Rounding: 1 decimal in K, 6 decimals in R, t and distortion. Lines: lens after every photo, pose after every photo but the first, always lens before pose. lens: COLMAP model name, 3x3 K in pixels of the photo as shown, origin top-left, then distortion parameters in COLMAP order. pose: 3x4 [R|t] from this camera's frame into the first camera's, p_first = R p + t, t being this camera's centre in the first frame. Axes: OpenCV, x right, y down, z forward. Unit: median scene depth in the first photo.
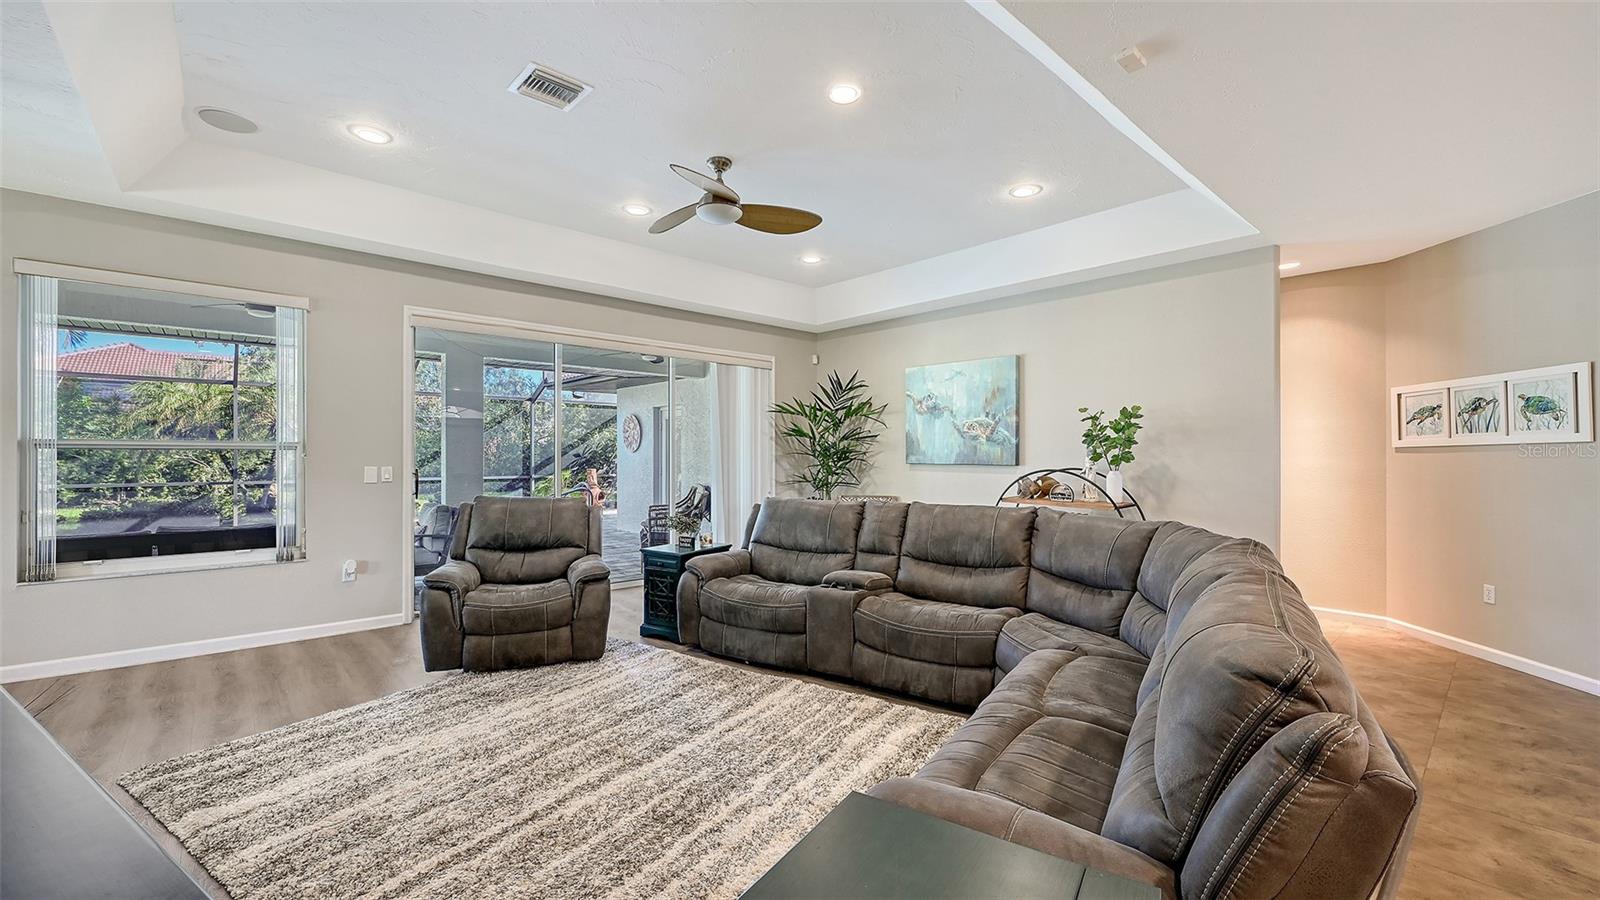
lens RADIAL K [[654.6, 0, 800.2], [0, 654.6, 467.0], [0, 0, 1]] dist [-0.000914, 0.000052]
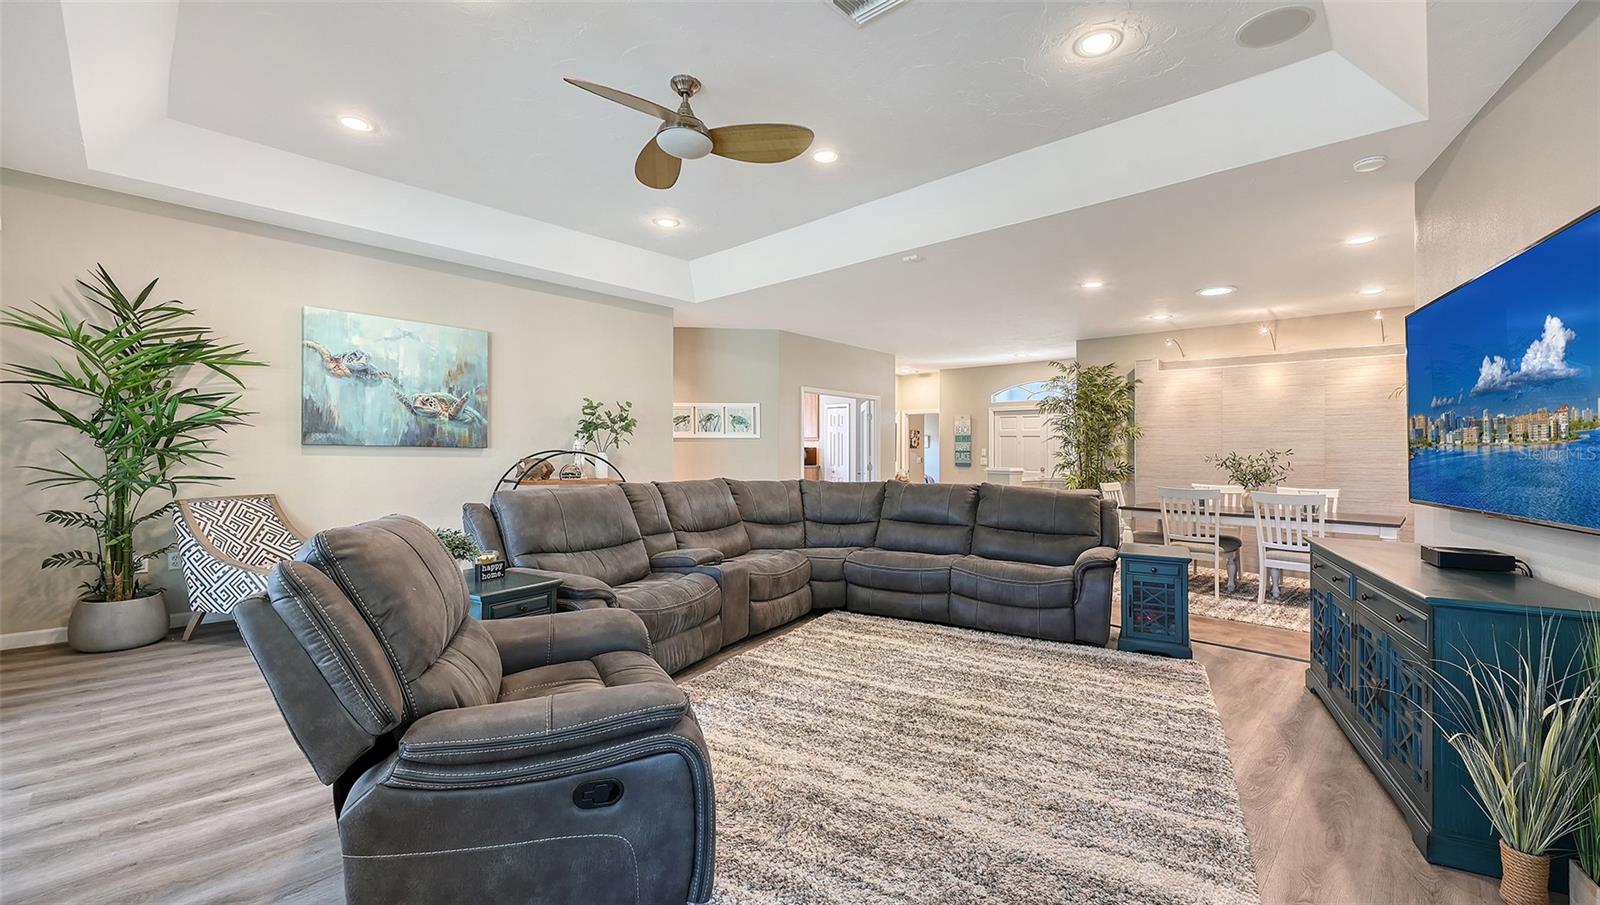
lens RADIAL K [[633.0, 0, 805.4], [0, 633.0, 456.9], [0, 0, 1]] dist [0.001481, 0.000064]
pose [[-0.074340, -0.010161, 0.997181, -1.000040], [0.003734, 0.999938, 0.010467, 0.004849], [-0.997226, 0.004501, -0.074298, 0.968462]]
